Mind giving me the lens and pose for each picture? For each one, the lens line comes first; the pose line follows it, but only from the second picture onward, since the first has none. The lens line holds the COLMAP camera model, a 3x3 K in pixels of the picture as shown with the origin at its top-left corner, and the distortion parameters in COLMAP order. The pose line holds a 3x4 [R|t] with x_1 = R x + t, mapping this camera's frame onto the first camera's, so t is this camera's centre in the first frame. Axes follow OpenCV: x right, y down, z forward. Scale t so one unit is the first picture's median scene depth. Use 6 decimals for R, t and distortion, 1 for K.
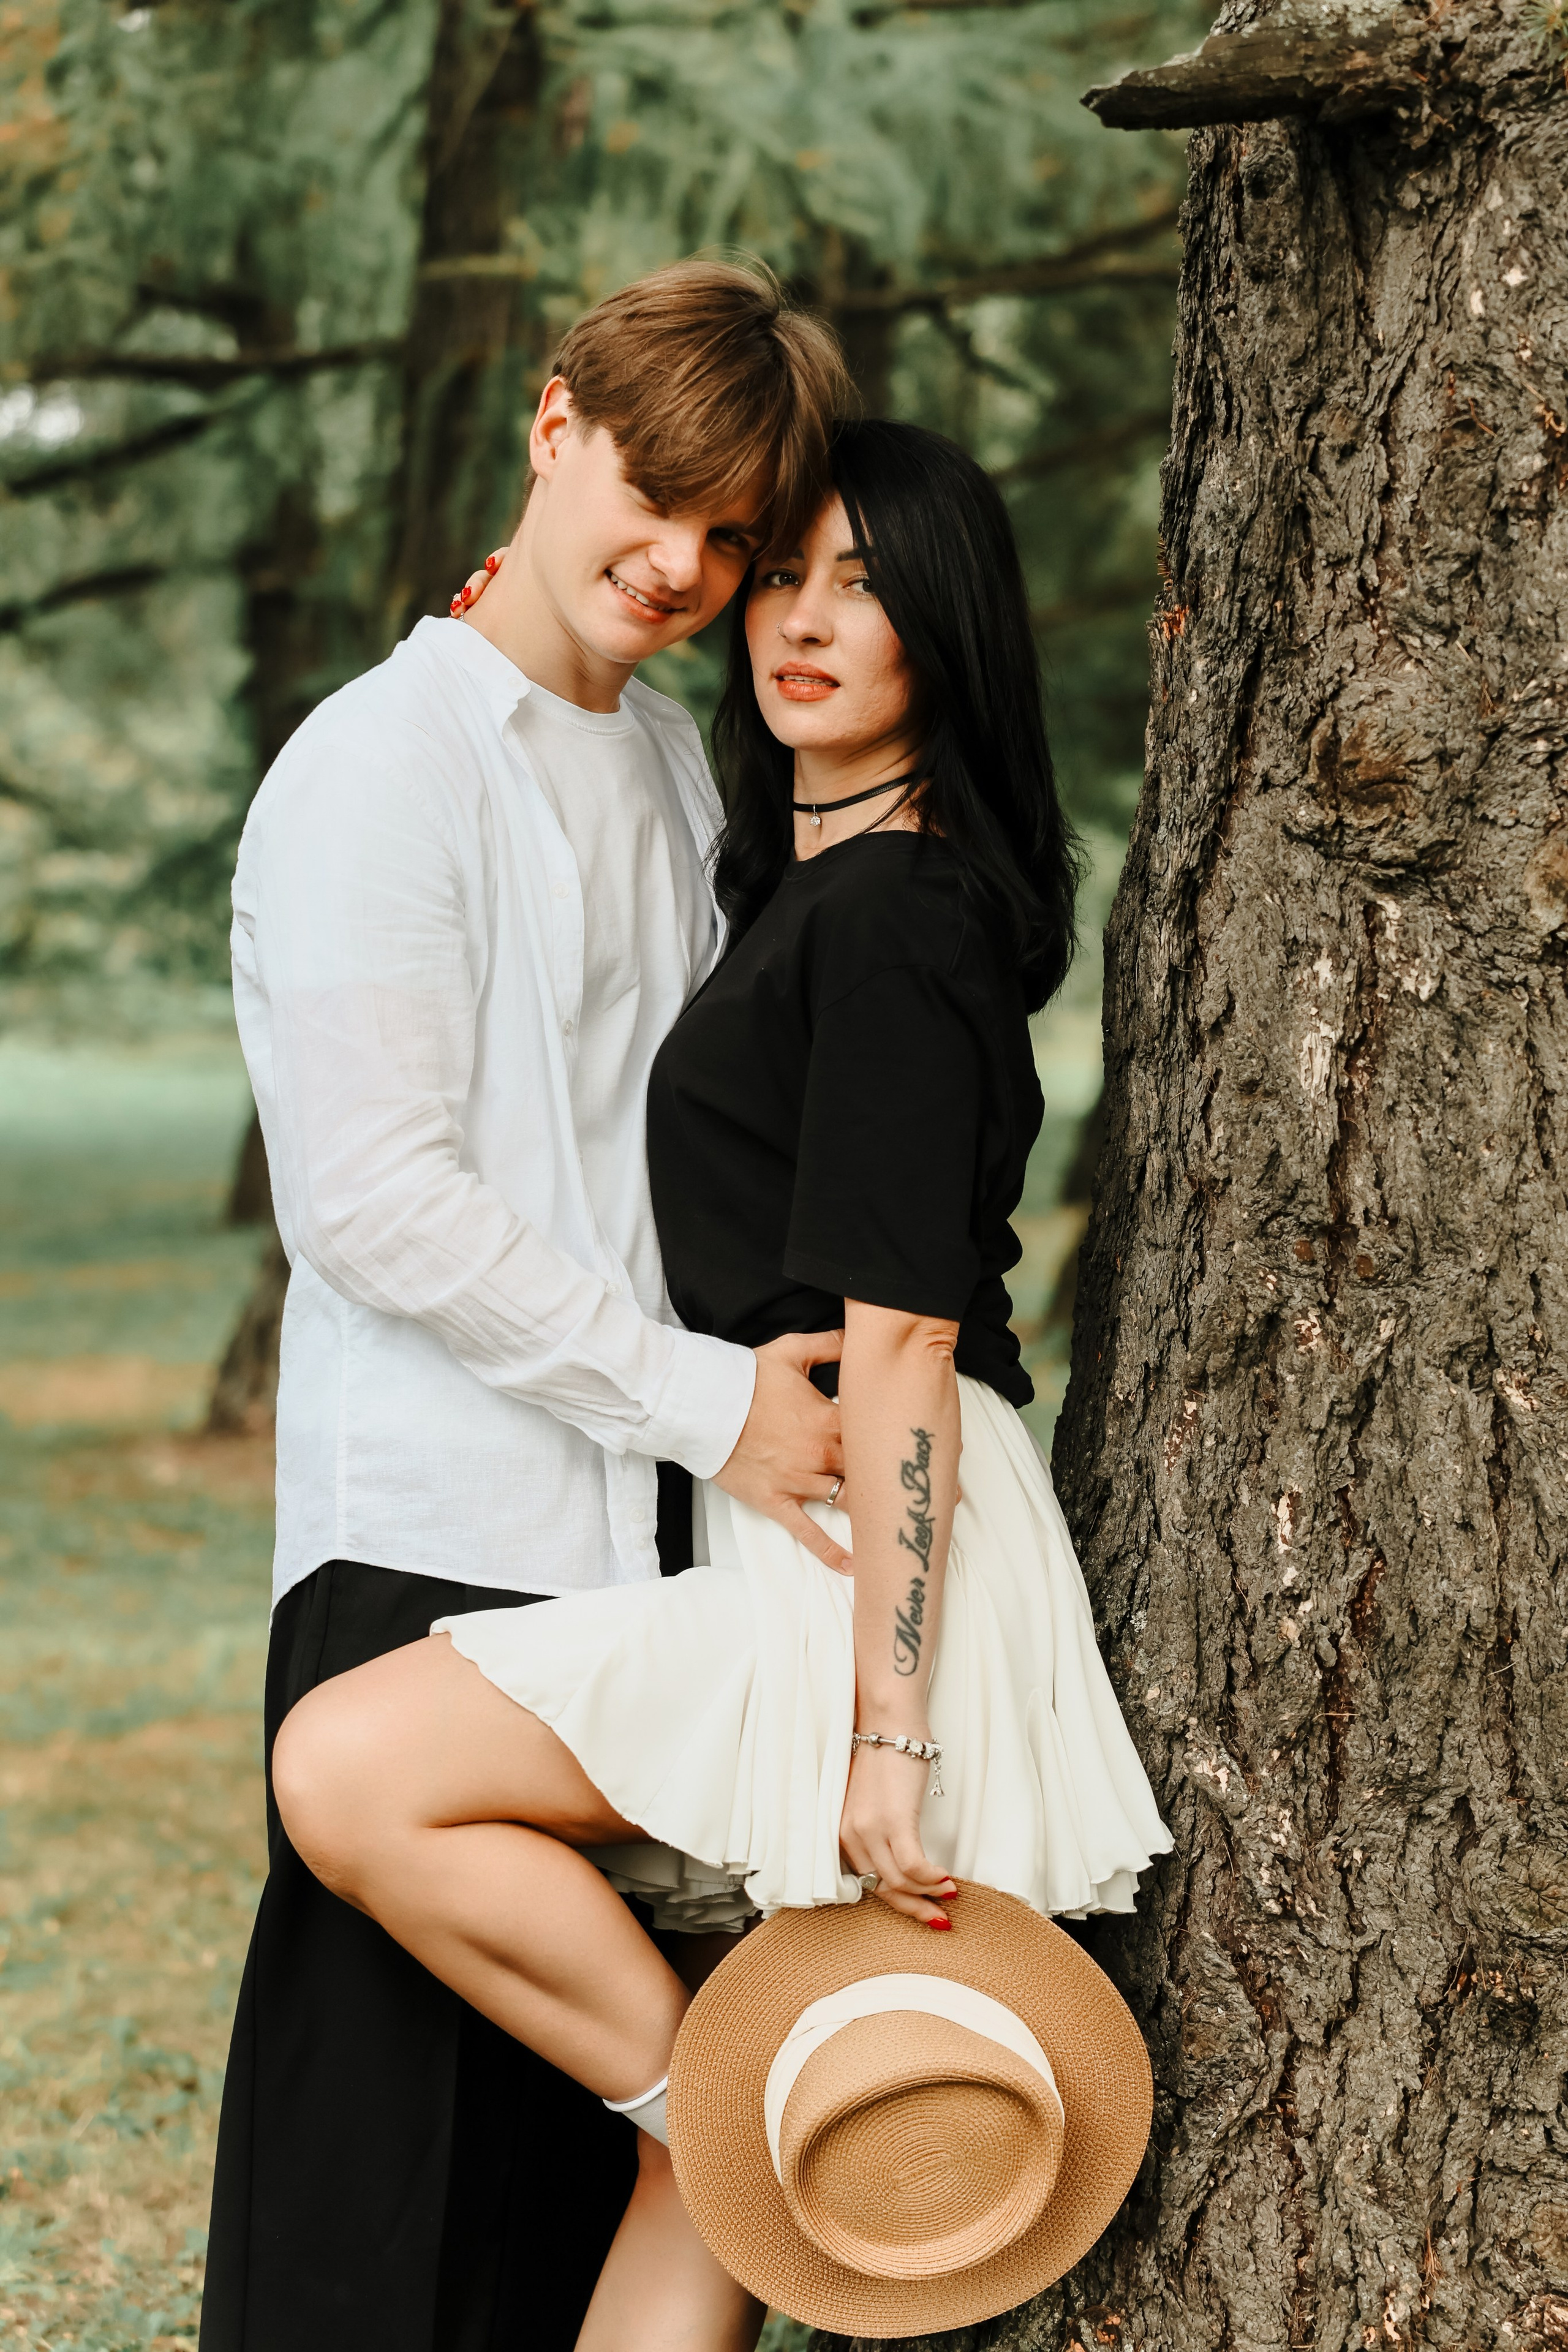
lens RADIAL K [[4573.5, 0, 774.3], [0, 4573.5, 1176.5], [0, 0, 1]] dist [0.272813, 0.000000]
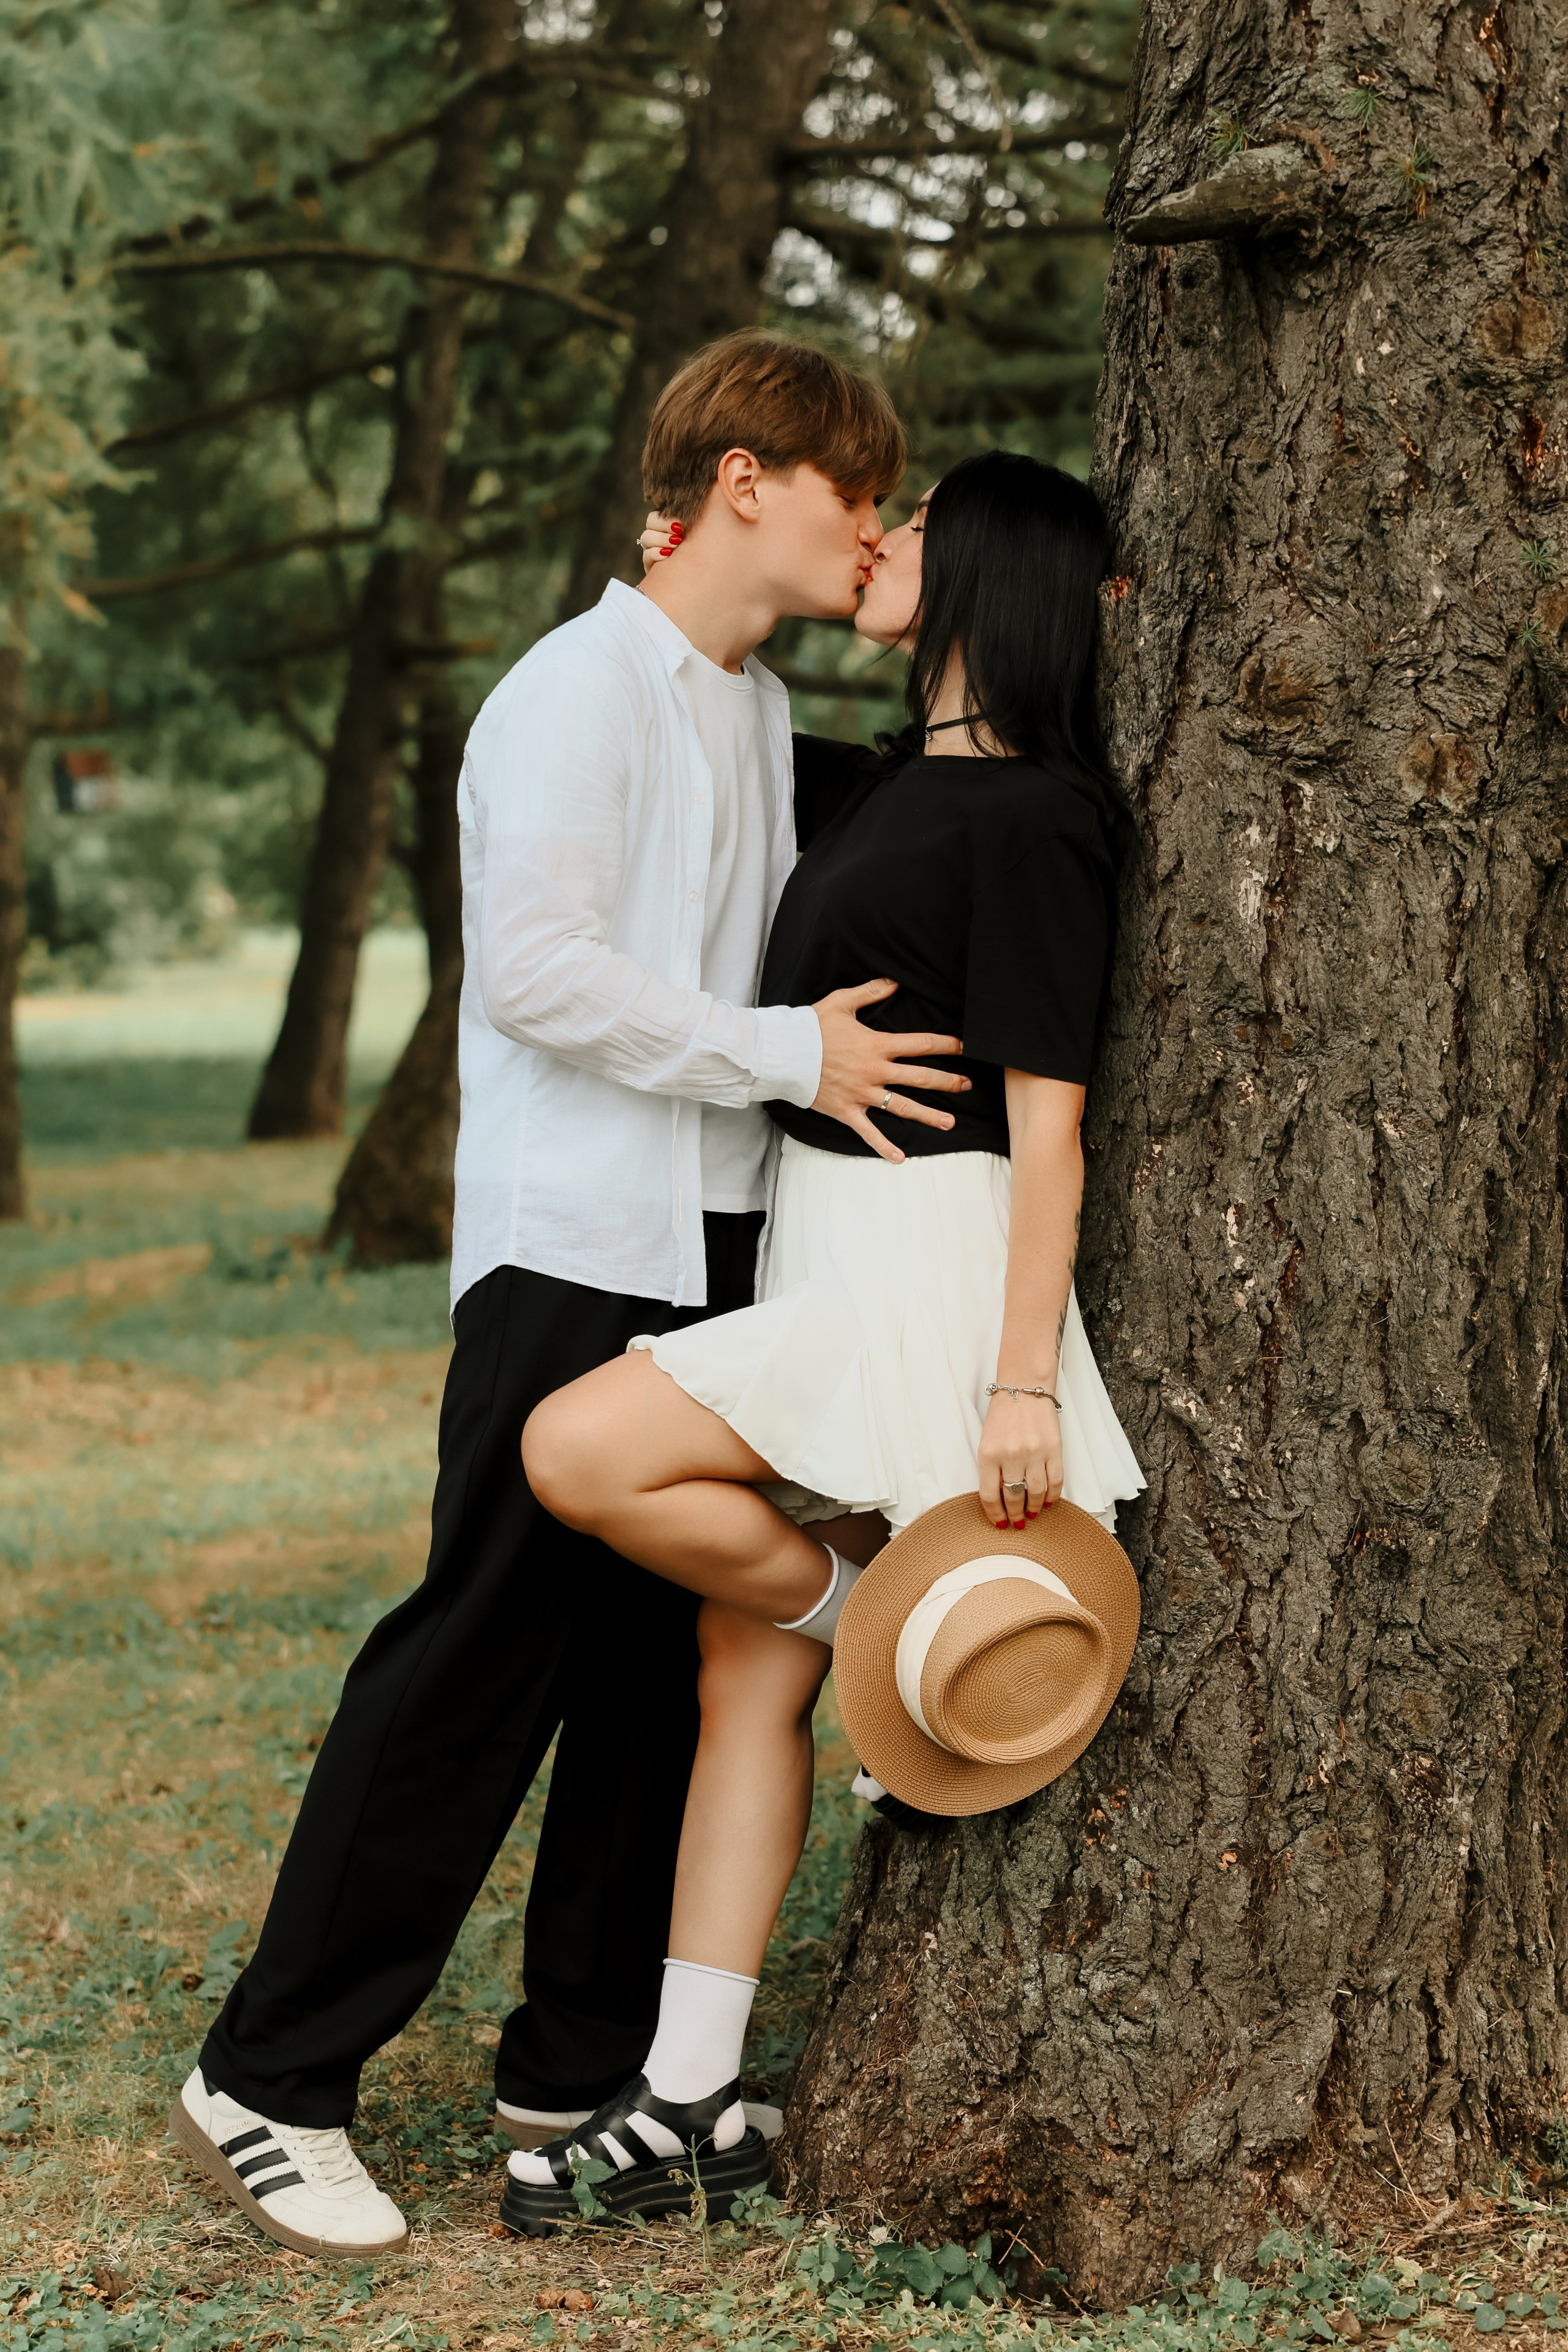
lens RADIAL K [[4573.5, 0, 795.2], [0, 4573.5, 1170.0], [0, 0, 1]] dist [0.272813, 0.000000]
pose [[0.974049, -0.034980, 0.223618, -0.336905], [0.033127, 0.999379, 0.012036, 0.036838], [-0.223900, -0.004316, 0.974603, -0.348894]]
